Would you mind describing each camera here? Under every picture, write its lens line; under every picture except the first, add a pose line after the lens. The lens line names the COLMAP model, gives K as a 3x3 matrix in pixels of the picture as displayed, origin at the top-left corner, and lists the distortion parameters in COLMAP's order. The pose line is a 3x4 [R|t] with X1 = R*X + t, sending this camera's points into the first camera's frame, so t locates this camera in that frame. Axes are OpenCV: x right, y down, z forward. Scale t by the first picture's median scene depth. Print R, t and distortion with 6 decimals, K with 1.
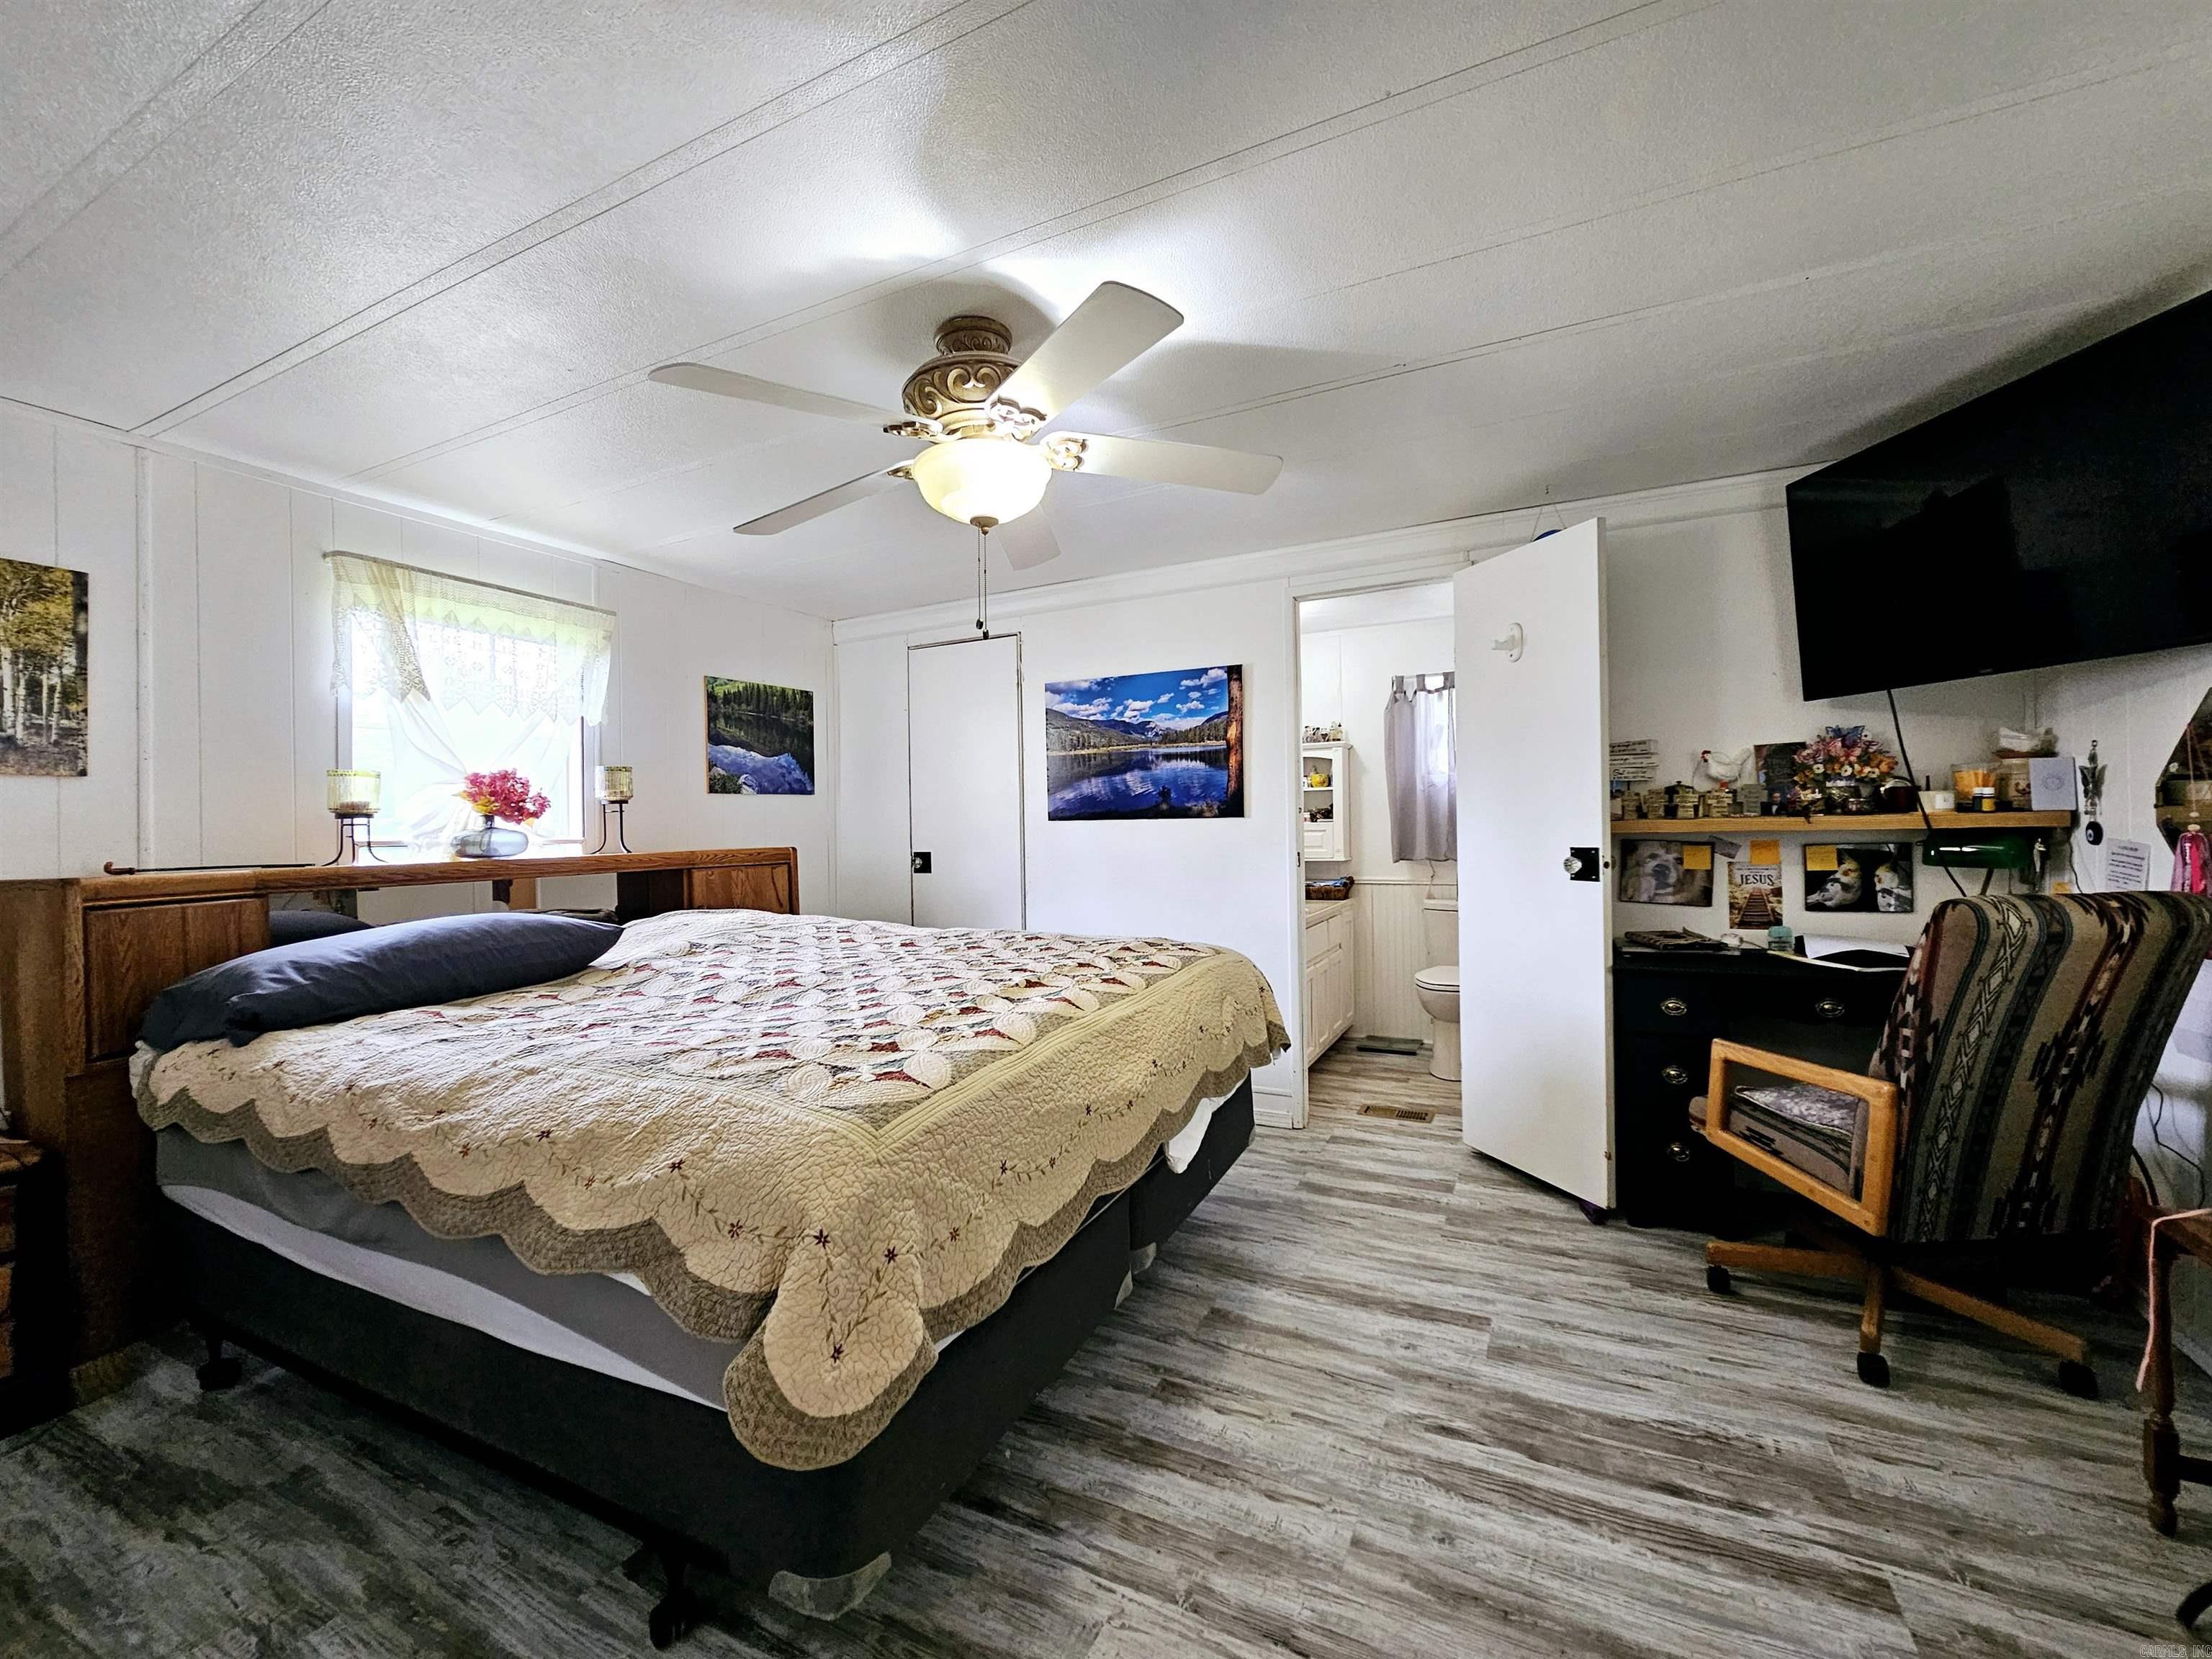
lens RADIAL K [[909.4, 0, 1107.7], [0, 909.4, 813.3], [0, 0, 1]] dist [-0.001686, -0.000661]
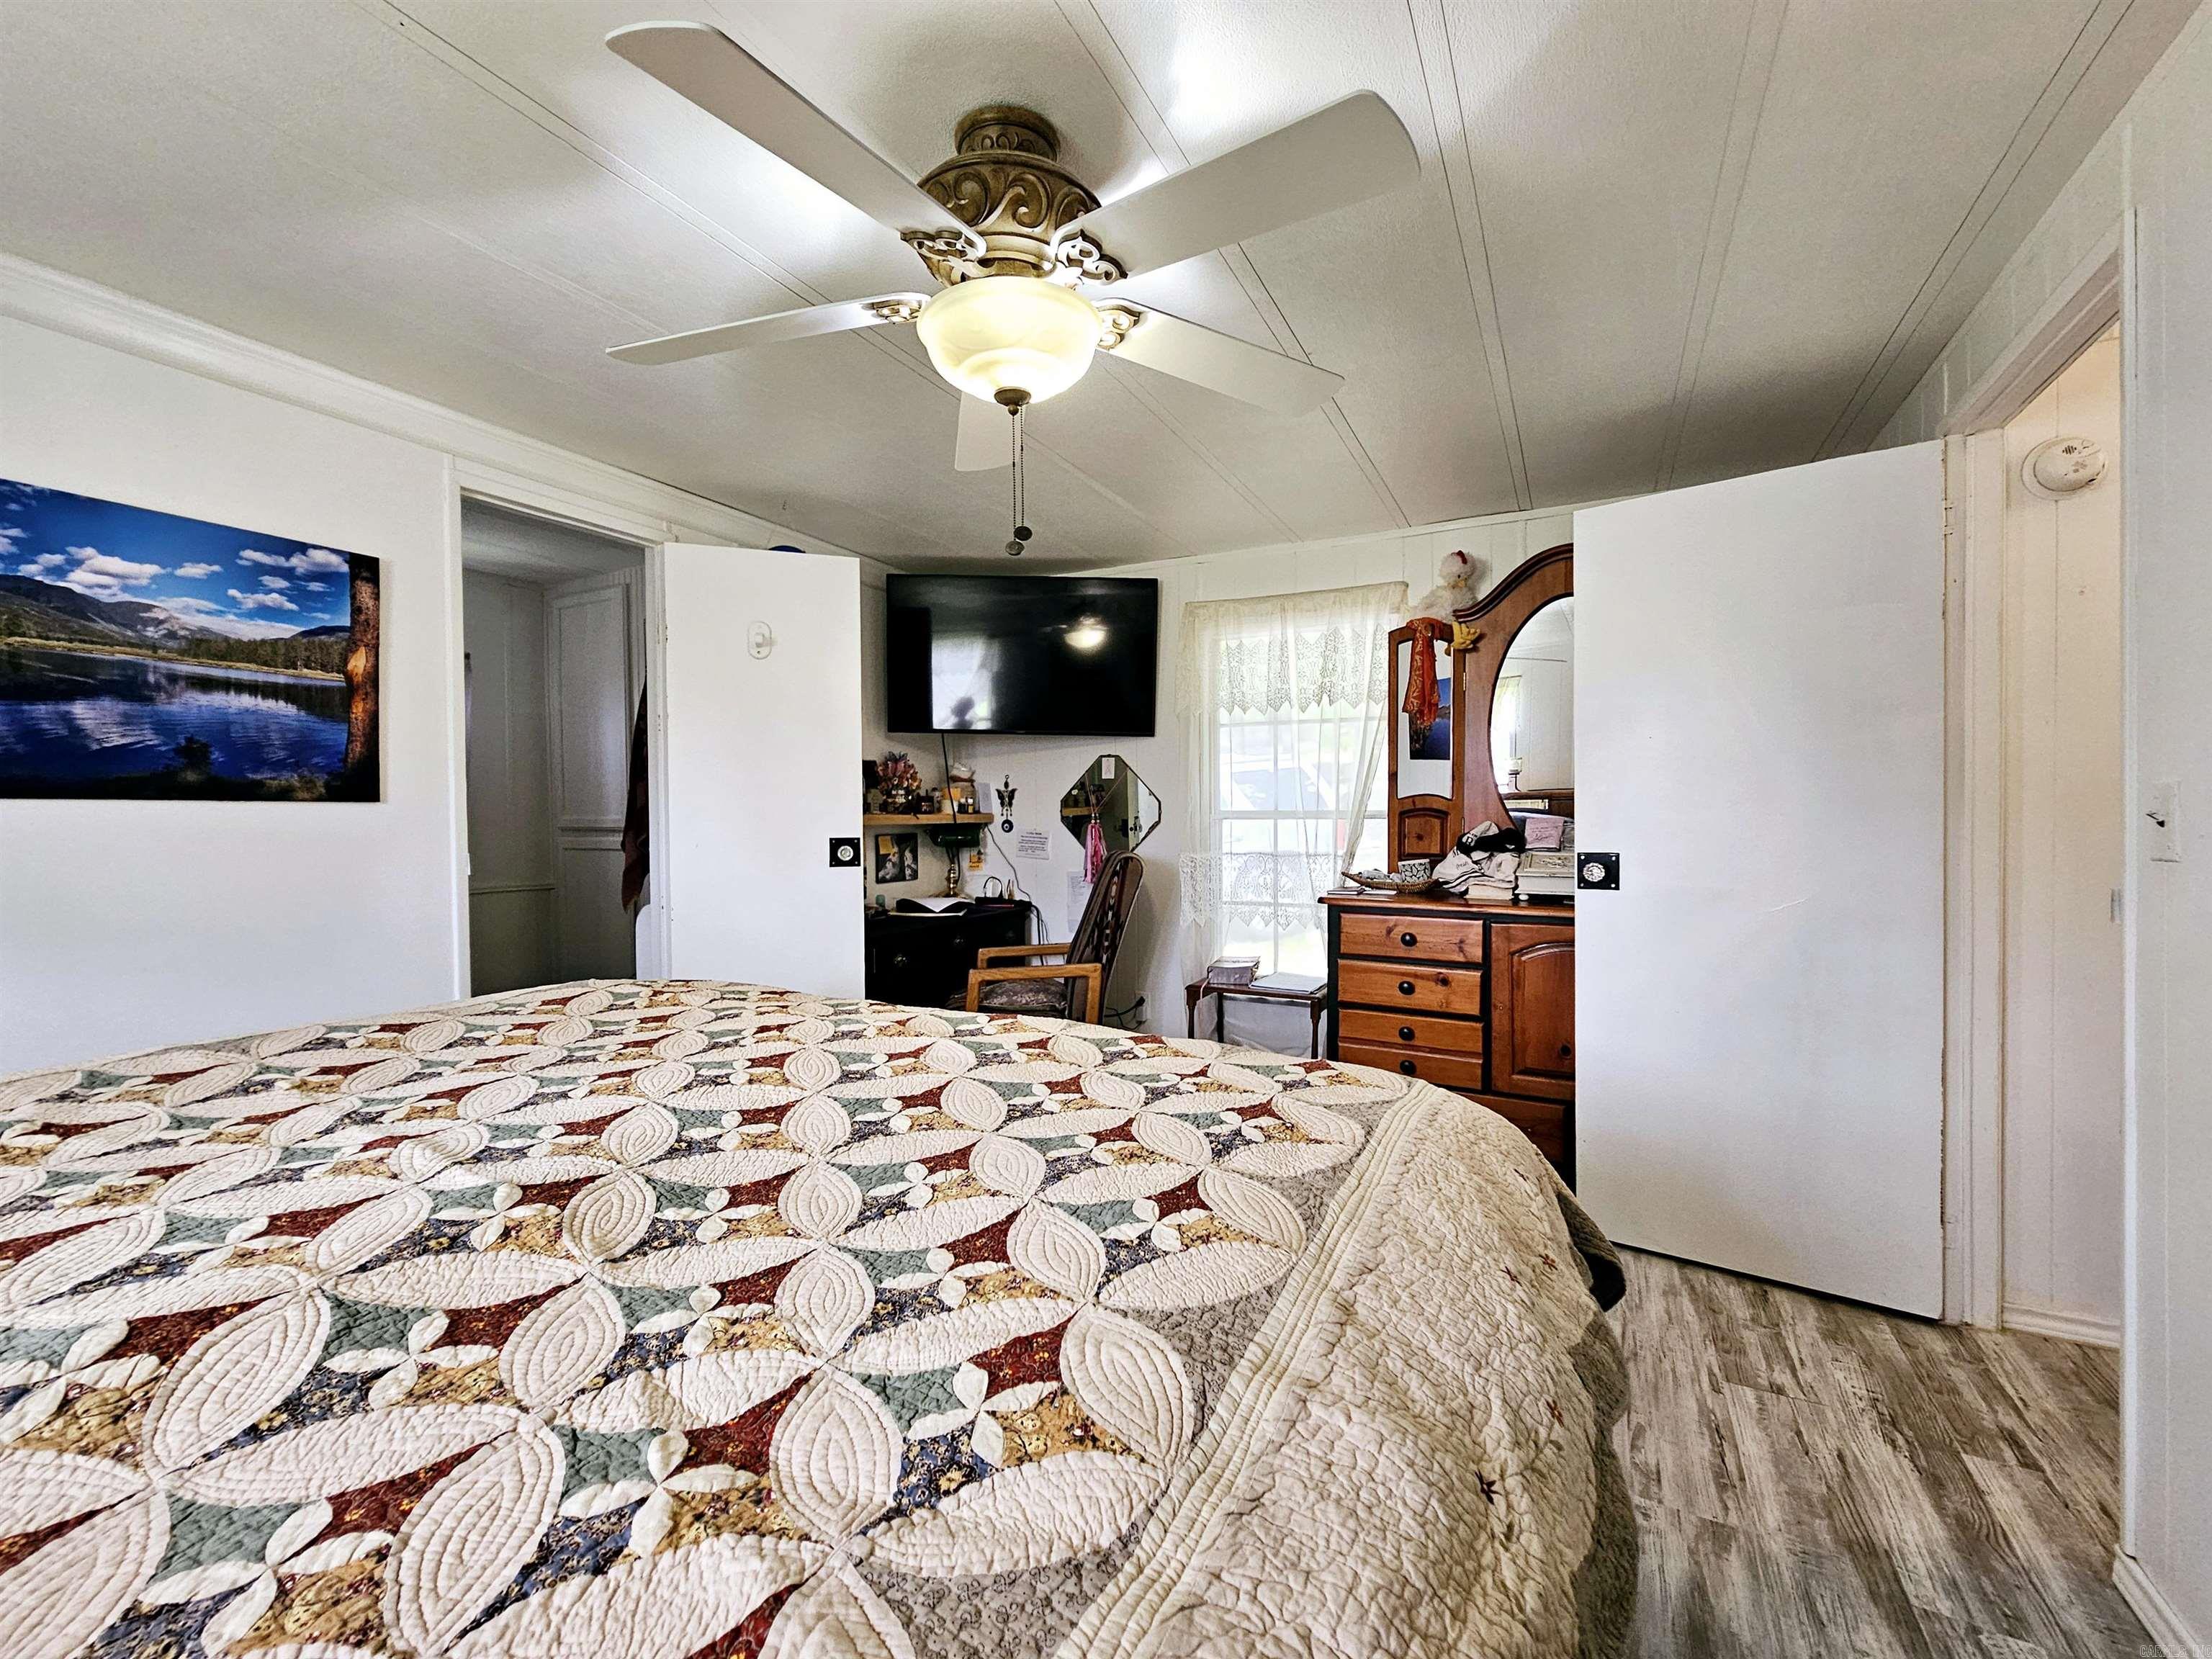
lens RADIAL K [[909.4, 0, 1110.2], [0, 909.4, 833.0], [0, 0, 1]] dist [-0.001686, -0.000661]
pose [[0.028041, 0.001866, 0.999605, -0.459116], [-0.004778, 0.999987, -0.001733, 0.024313], [-0.999595, -0.004728, 0.028050, 0.469791]]
